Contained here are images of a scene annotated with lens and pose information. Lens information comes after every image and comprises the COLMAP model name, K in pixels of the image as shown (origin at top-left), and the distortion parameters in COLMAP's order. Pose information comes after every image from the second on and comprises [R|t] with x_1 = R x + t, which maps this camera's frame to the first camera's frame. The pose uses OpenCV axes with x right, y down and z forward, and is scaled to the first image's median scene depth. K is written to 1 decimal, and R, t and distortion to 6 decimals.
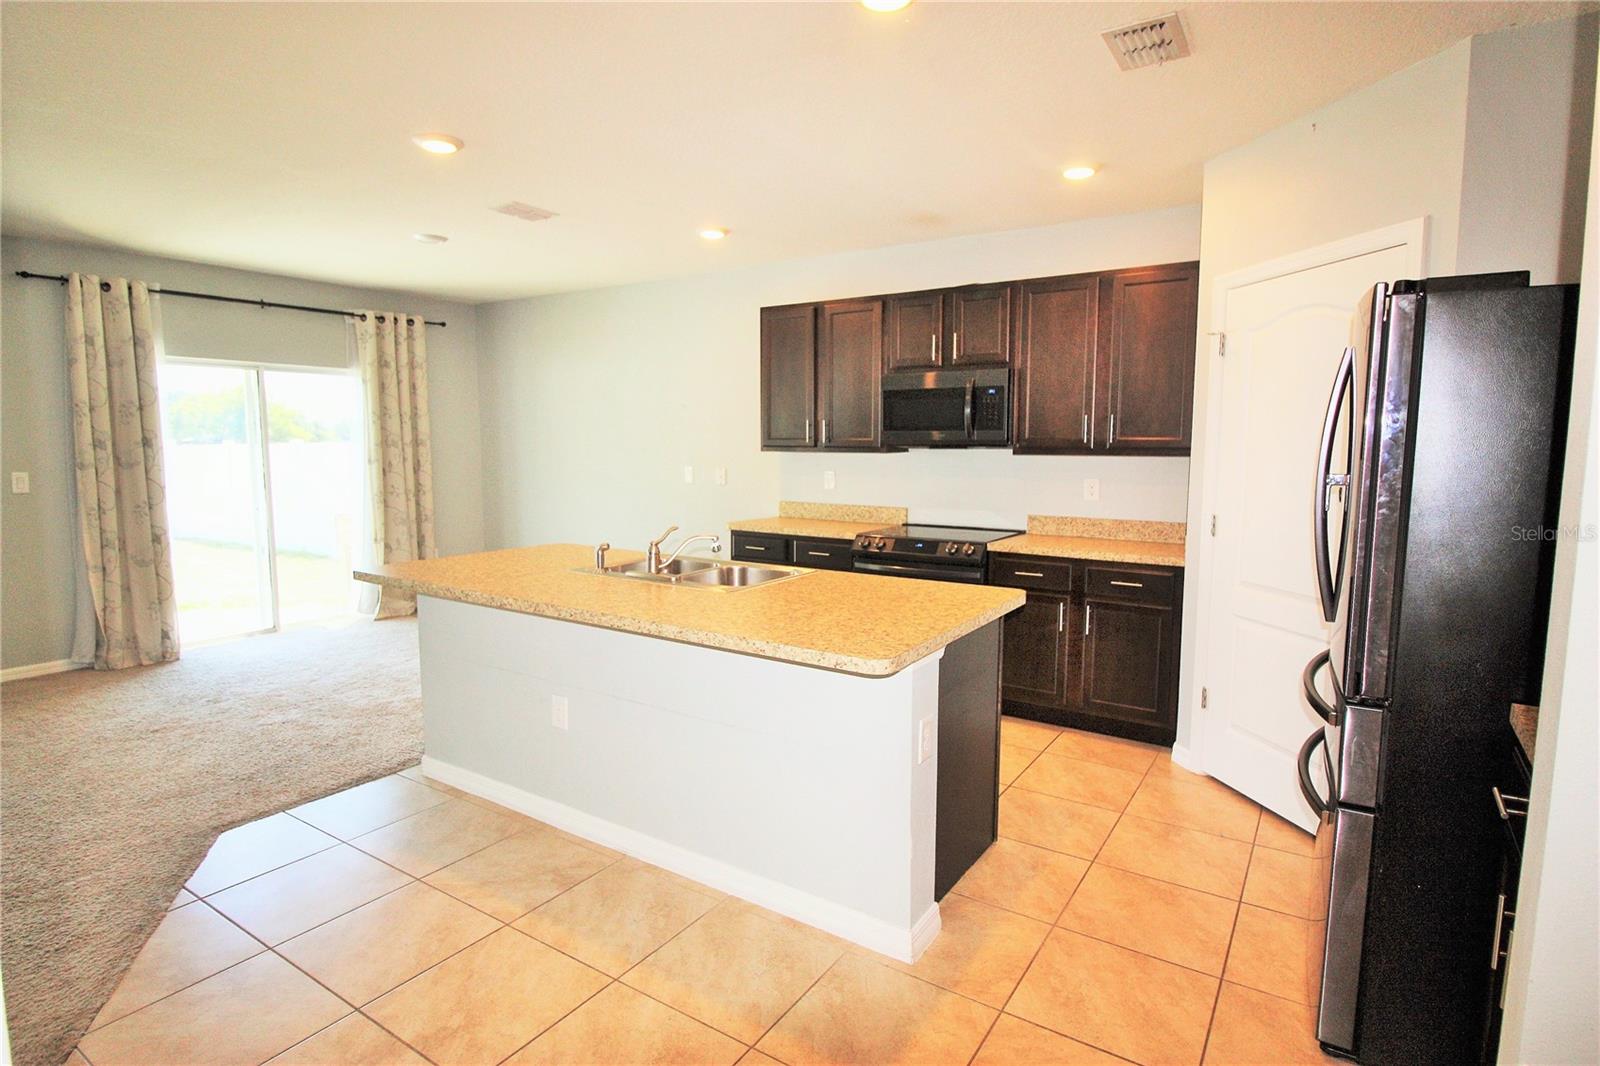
lens RADIAL K [[822.5, 0, 801.3], [0, 822.5, 527.2], [0, 0, 1]] dist [-0.018347, -0.000065]
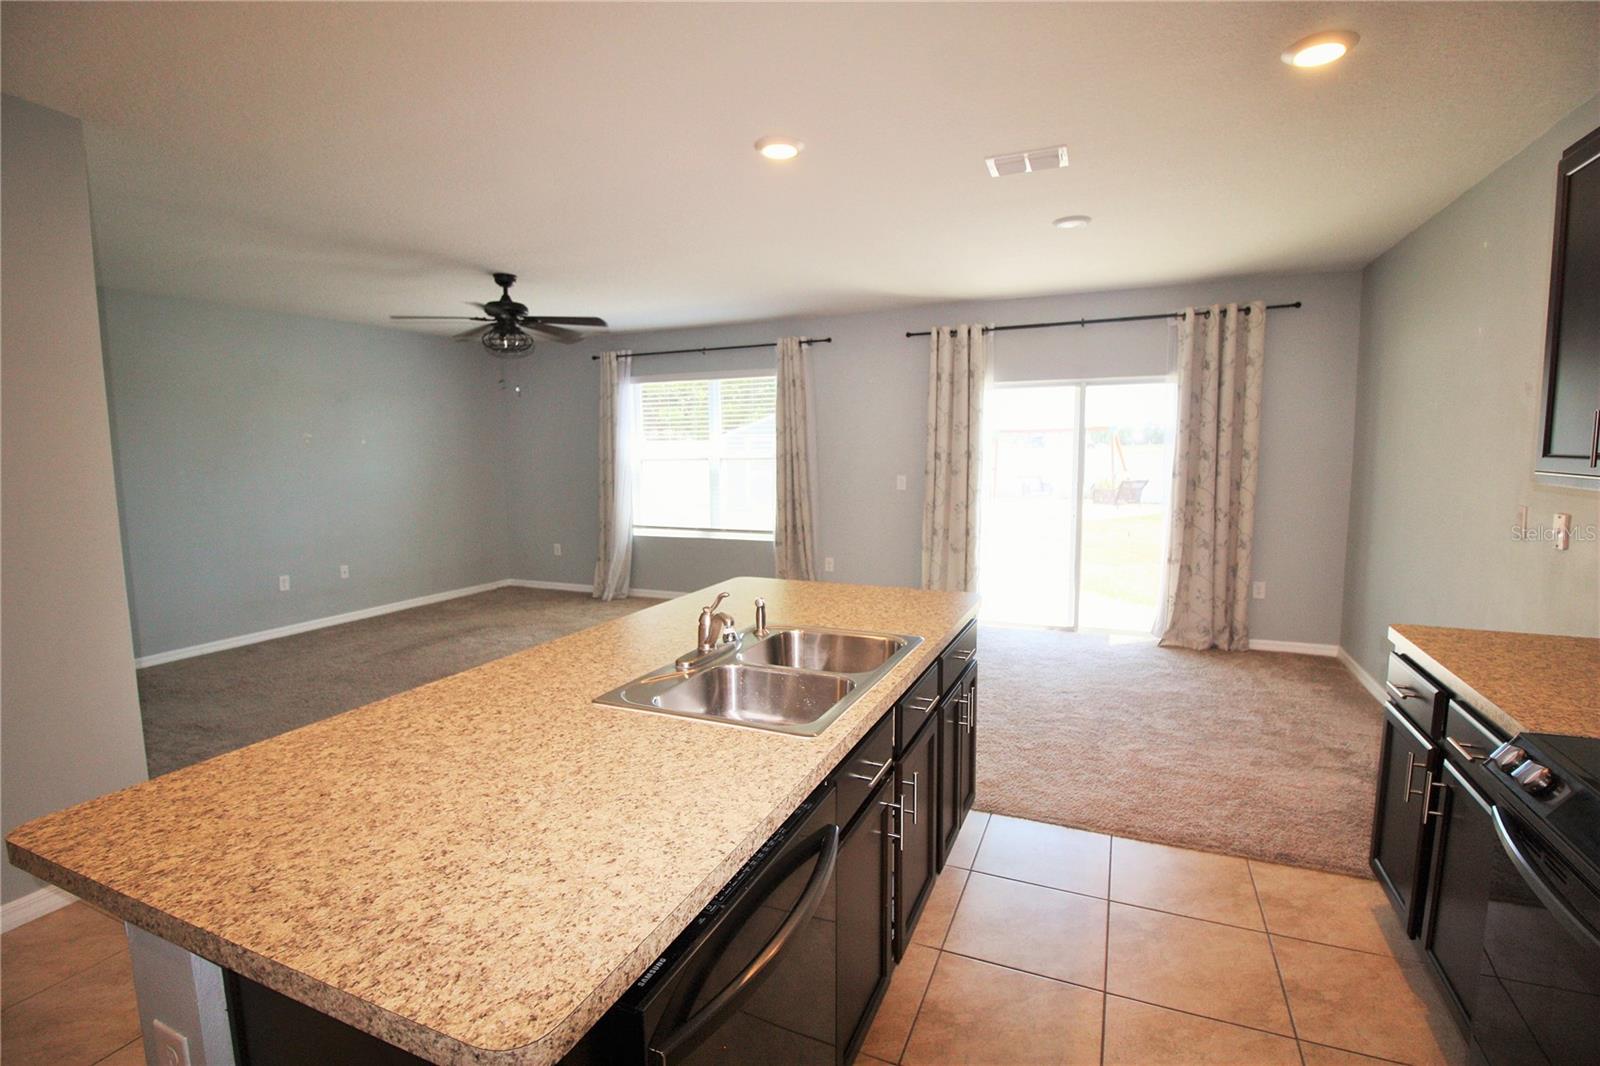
lens RADIAL K [[751.7, 0, 801.5], [0, 751.7, 531.2], [0, 0, 1]] dist [0.002590, -0.013937]
pose [[0.170561, 0.105549, -0.979678, 0.285411], [-0.091273, 0.991664, 0.090950, -0.068460], [0.981111, 0.073906, 0.178773, 0.544356]]
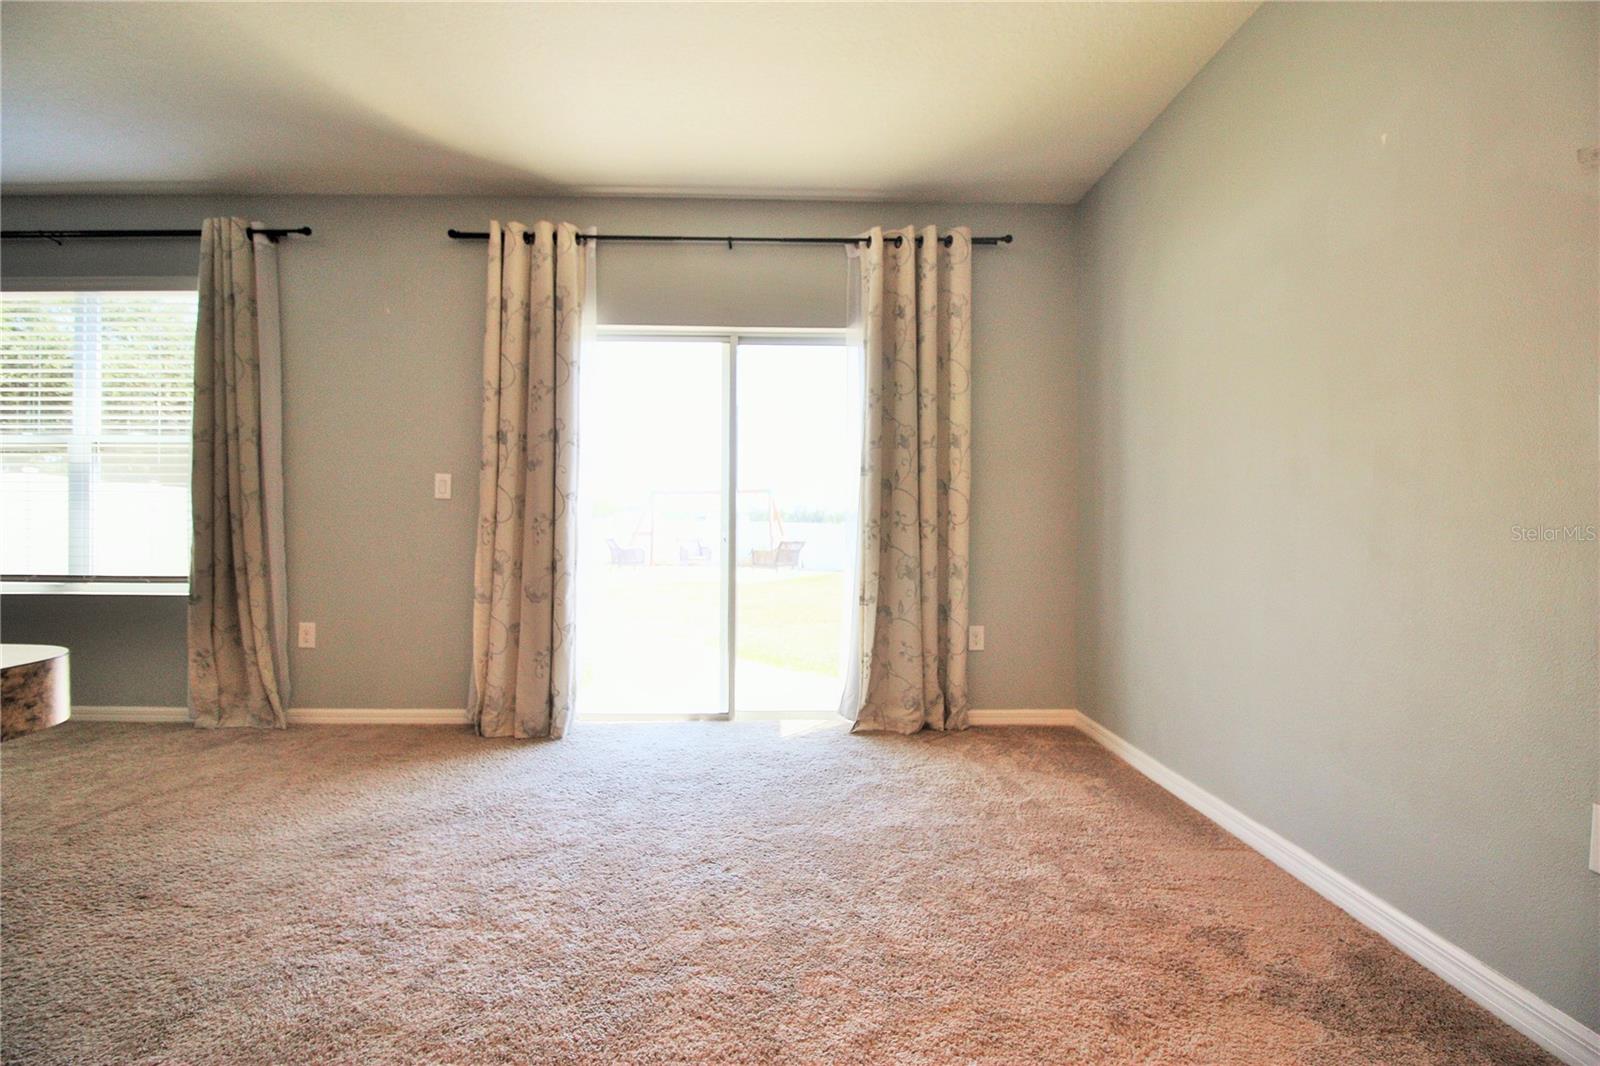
lens RADIAL K [[745.0, 0, 808.6], [0, 745.0, 527.4], [0, 0, 1]] dist [-0.001424, -0.014508]
pose [[0.578311, 0.002767, -0.815811, -0.114738], [-0.089271, 0.994204, -0.059910, -0.000661], [0.810917, 0.107476, 0.575206, 0.794385]]
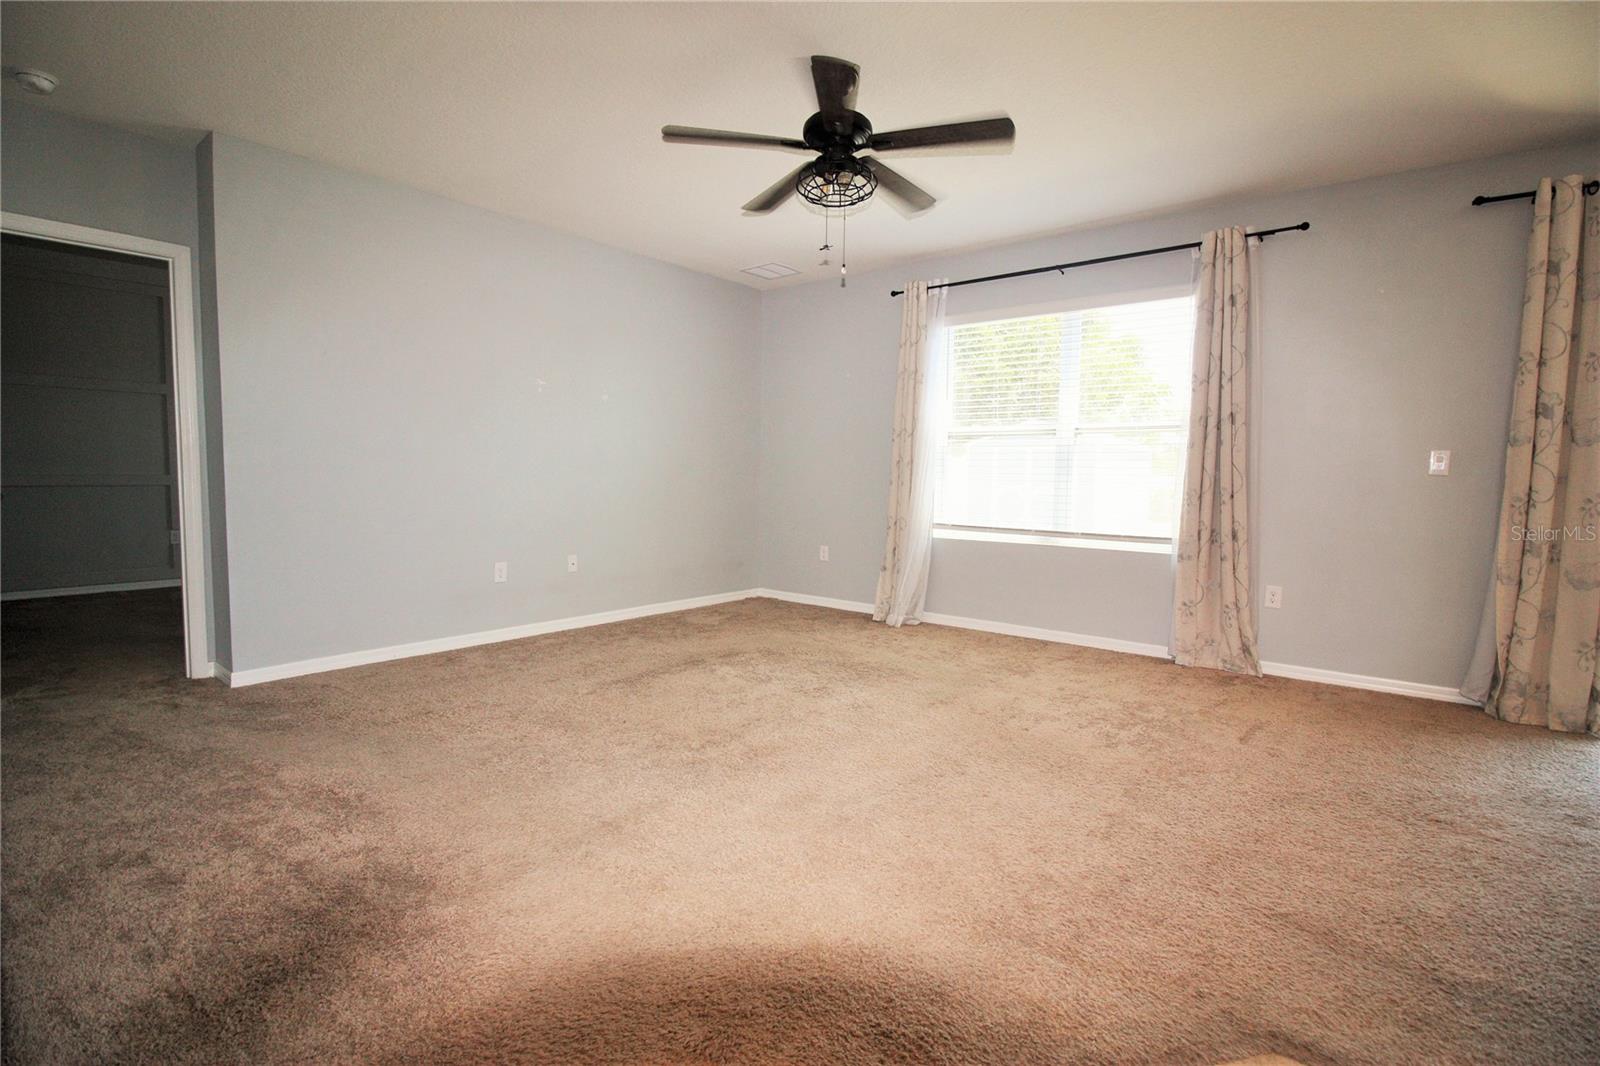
lens RADIAL K [[751.7, 0, 801.5], [0, 751.7, 531.2], [0, 0, 1]] dist [0.002590, -0.013937]
pose [[-0.093206, 0.072711, -0.992988, -0.132178], [-0.117630, 0.989541, 0.083499, 0.024718], [0.988674, 0.124588, -0.083678, 0.393049]]
